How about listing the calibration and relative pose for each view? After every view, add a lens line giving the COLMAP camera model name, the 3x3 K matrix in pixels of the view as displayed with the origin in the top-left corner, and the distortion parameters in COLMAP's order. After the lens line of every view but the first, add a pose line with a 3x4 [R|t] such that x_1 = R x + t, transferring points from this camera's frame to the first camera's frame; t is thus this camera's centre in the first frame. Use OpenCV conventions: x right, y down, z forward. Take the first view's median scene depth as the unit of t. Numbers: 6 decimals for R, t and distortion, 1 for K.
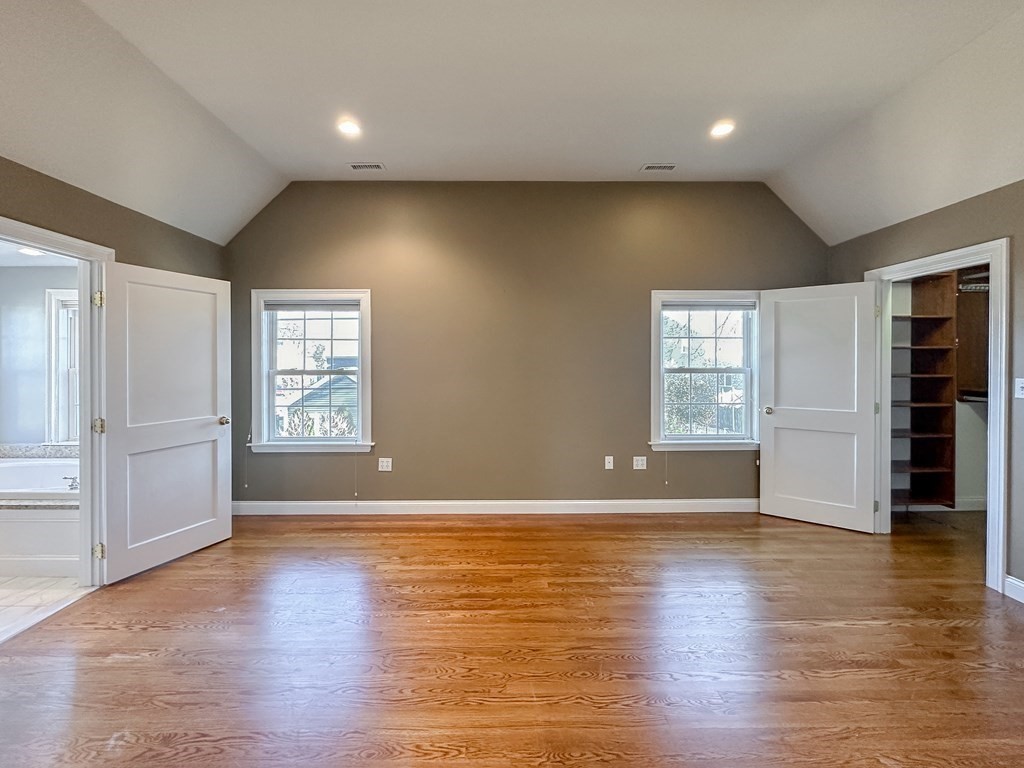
lens RADIAL K [[405.8, 0, 516.1], [0, 405.8, 361.7], [0, 0, 1]] dist [0.002482, 0.000205]
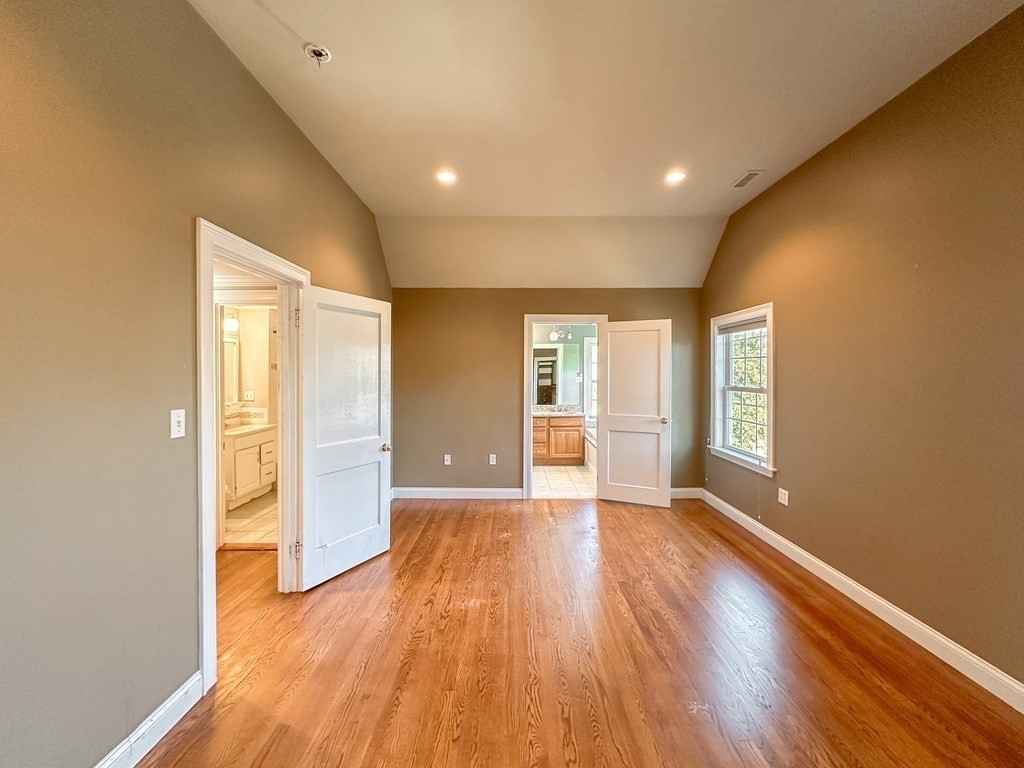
lens RADIAL K [[418.9, 0, 515.8], [0, 418.9, 376.4], [0, 0, 1]] dist [-0.003314, -0.000222]
pose [[-0.007258, 0.010034, -0.999923, 0.625673], [-0.006934, 0.999925, 0.010084, -0.014671], [0.999950, 0.007006, -0.007188, 0.446536]]
